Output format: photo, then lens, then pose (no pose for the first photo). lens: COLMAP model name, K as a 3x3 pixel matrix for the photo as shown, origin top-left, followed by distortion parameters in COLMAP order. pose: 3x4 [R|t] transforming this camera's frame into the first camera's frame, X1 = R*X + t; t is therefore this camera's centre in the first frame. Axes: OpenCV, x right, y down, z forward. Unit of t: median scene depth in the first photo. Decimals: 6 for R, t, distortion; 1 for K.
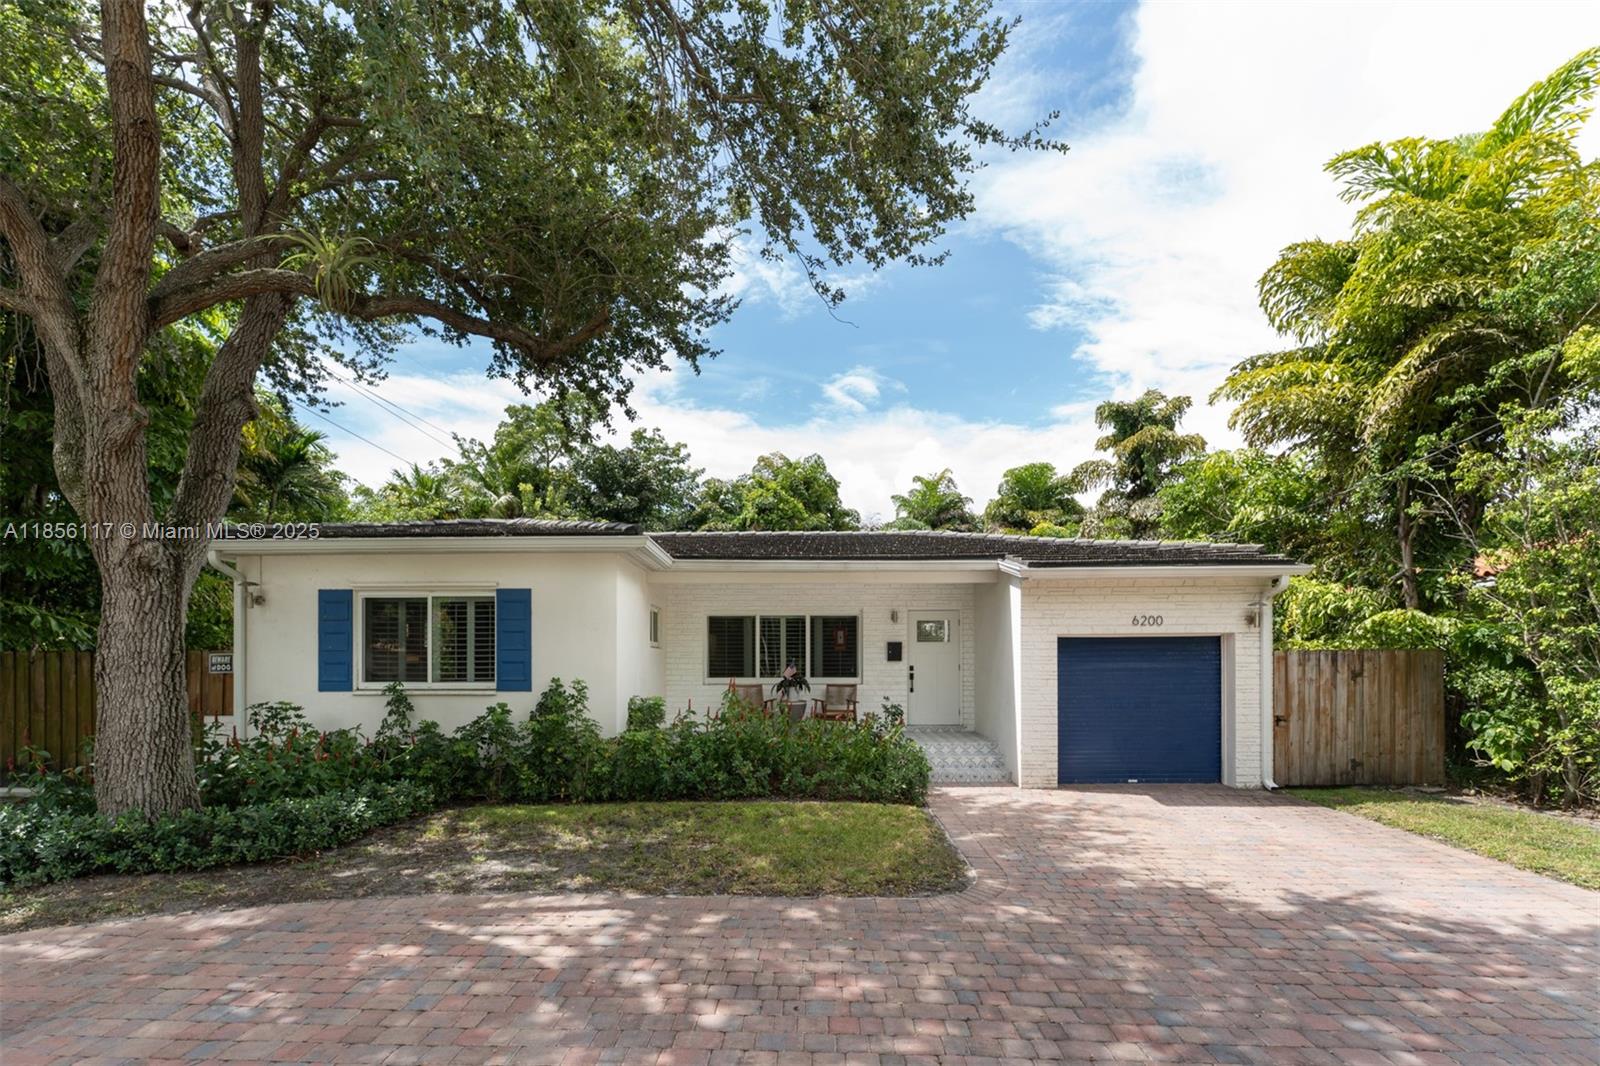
lens RADIAL K [[663.4, 0, 793.9], [0, 663.4, 667.2], [0, 0, 1]] dist [-0.003304, -0.000300]
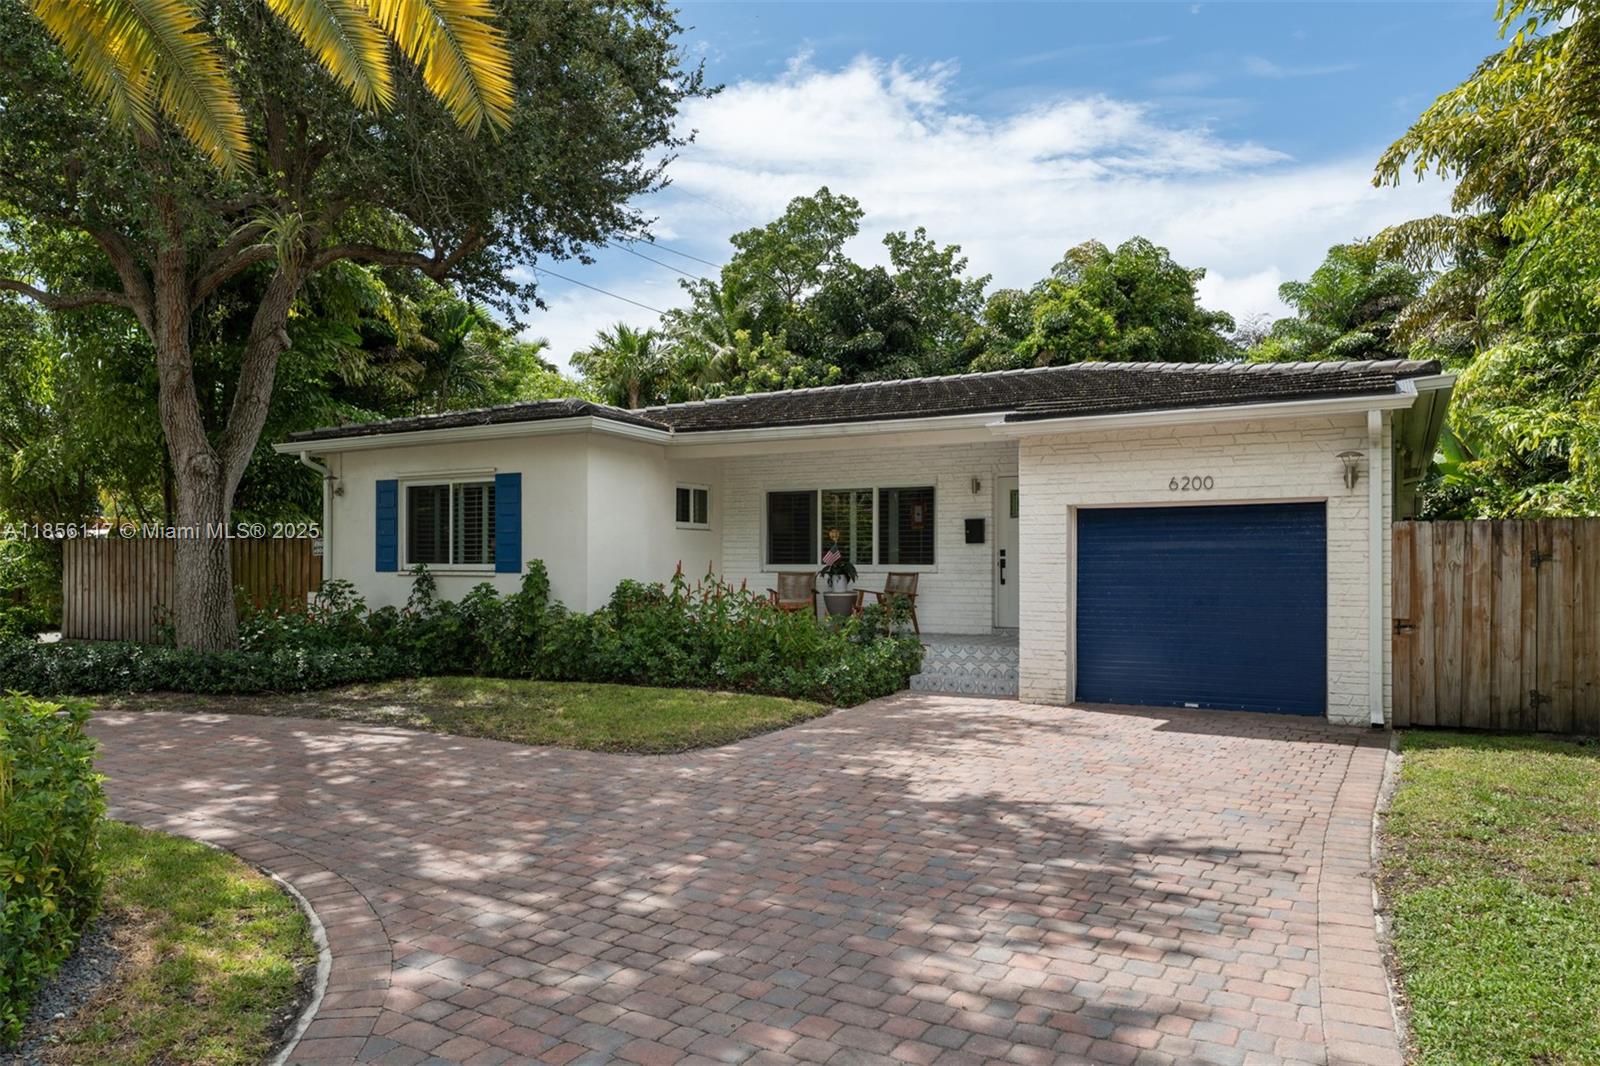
lens RADIAL K [[1006.5, 0, 798.1], [0, 1006.5, 564.4], [0, 0, 1]] dist [-0.004275, -0.000294]
pose [[0.890134, 0.003456, -0.455687, 0.645634], [-0.003318, 0.999994, 0.001104, 0.018765], [0.455688, 0.000529, 0.890140, -0.174402]]
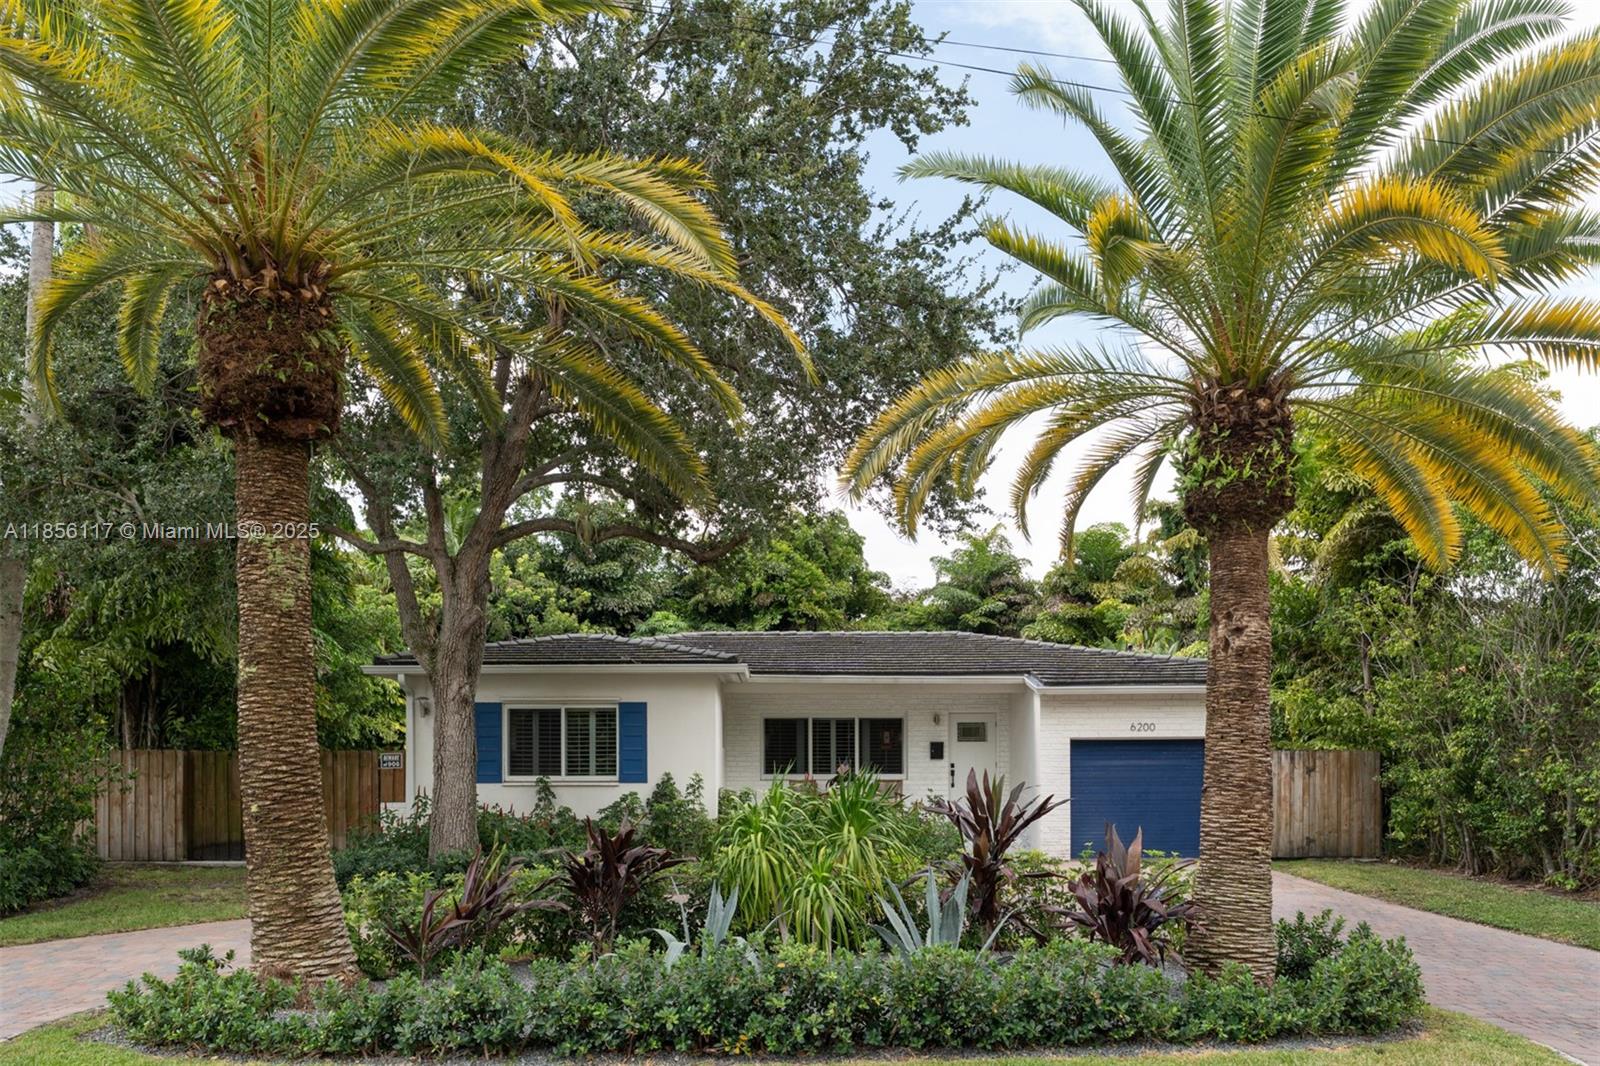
lens RADIAL K [[1039.0, 0, 799.3], [0, 1039.0, 740.6], [0, 0, 1]] dist [0.002884, 0.000289]
pose [[0.999737, 0.000886, 0.022895, -0.146777], [-0.000123, 0.999445, -0.033319, 0.021004], [-0.022912, 0.033308, 0.999182, -0.906999]]
